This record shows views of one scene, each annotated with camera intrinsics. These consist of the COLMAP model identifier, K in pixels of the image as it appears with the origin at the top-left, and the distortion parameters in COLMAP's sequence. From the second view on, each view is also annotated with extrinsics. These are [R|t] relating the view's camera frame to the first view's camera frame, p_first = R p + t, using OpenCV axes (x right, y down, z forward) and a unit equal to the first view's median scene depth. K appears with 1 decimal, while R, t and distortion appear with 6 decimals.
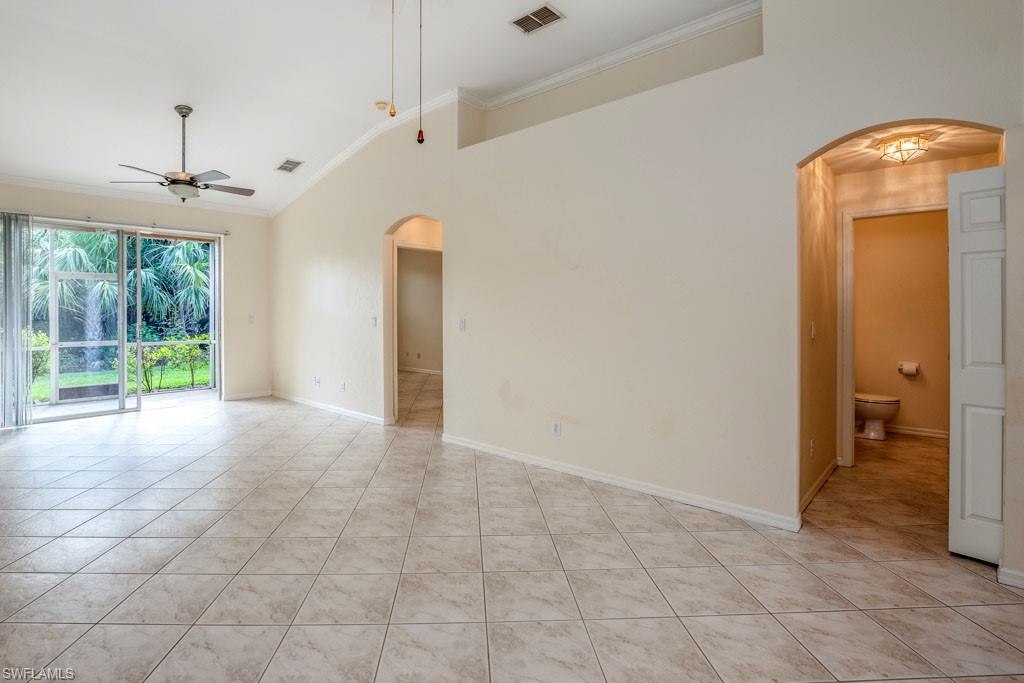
lens RADIAL K [[495.1, 0, 481.1], [0, 495.1, 307.8], [0, 0, 1]] dist [-0.023803, 0.000496]
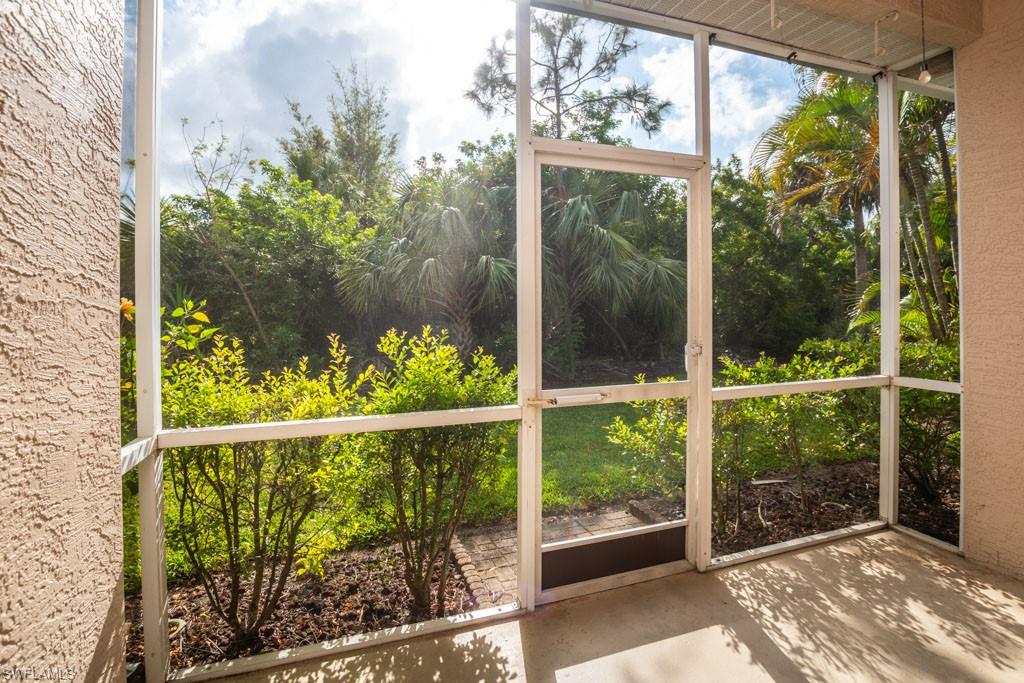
lens RADIAL K [[475.8, 0, 506.5], [0, 475.8, 311.0], [0, 0, 1]] dist [-0.027028, -0.000544]
pose [[0.887073, -0.007456, -0.461569, -0.721765], [0.013942, 0.999846, 0.010644, 0.019332], [0.461418, -0.015877, 0.887041, 0.710884]]
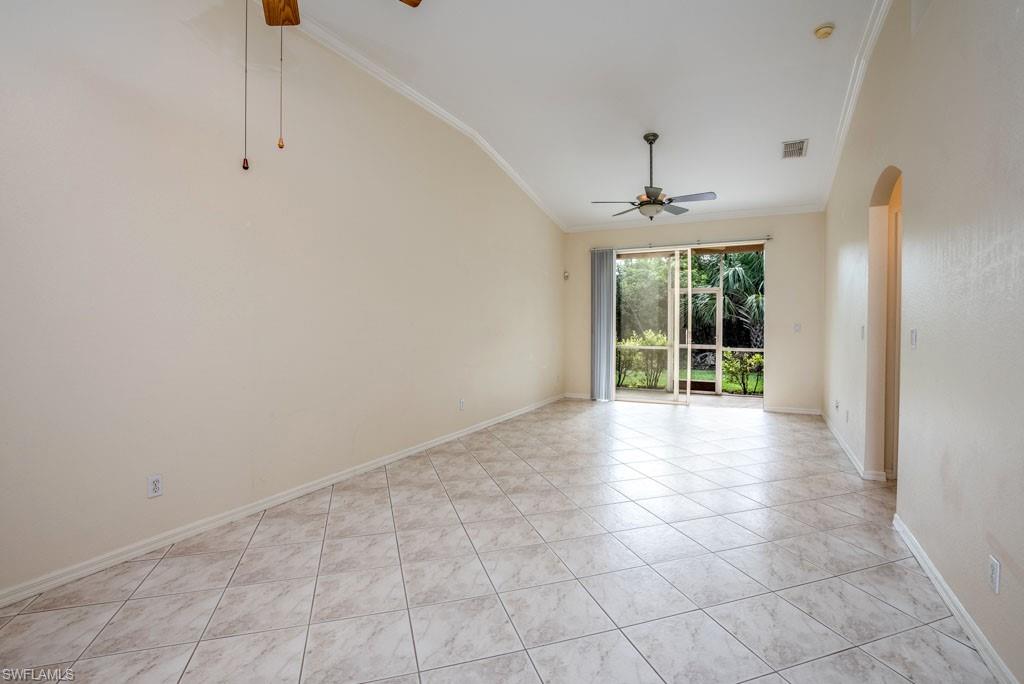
lens RADIAL K [[474.9, 0, 515.5], [0, 474.9, 332.1], [0, 0, 1]] dist [-0.024684, 0.000364]
pose [[0.288966, 0.021793, -0.957091, 0.196392], [0.004160, 0.999703, 0.024019, 0.007147], [0.957330, -0.010922, 0.288790, 0.222590]]
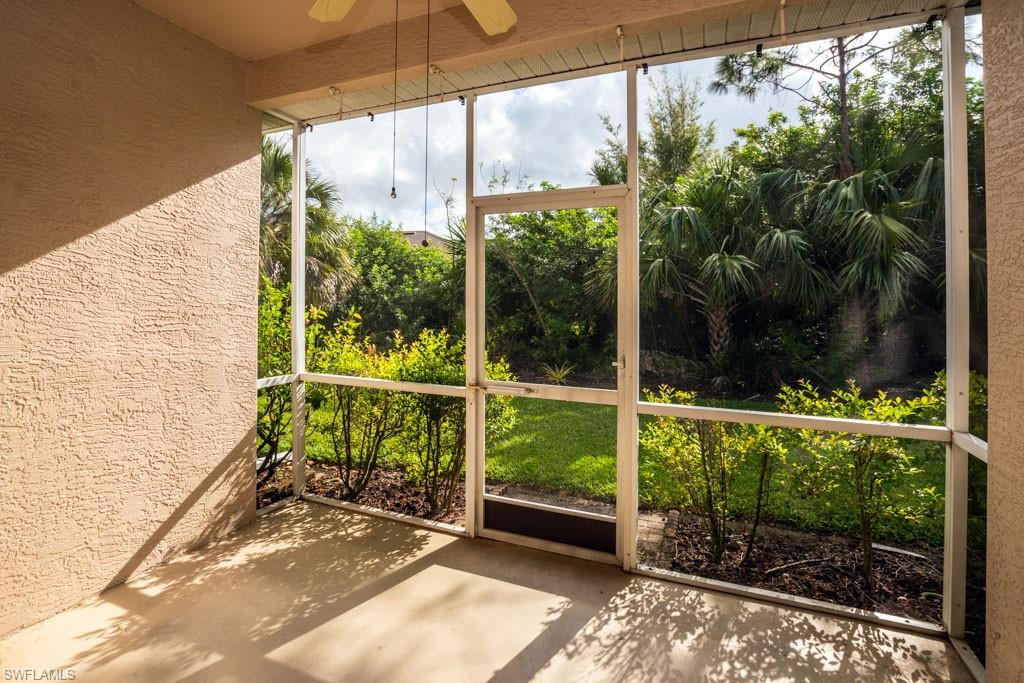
lens RADIAL K [[477.2, 0, 503.6], [0, 477.2, 301.8], [0, 0, 1]] dist [-0.026119, 0.000329]
pose [[0.359781, 0.003226, -0.933031, -0.490042], [0.001501, 0.999991, 0.004036, 0.006647], [0.933035, -0.002853, 0.359773, 0.834351]]
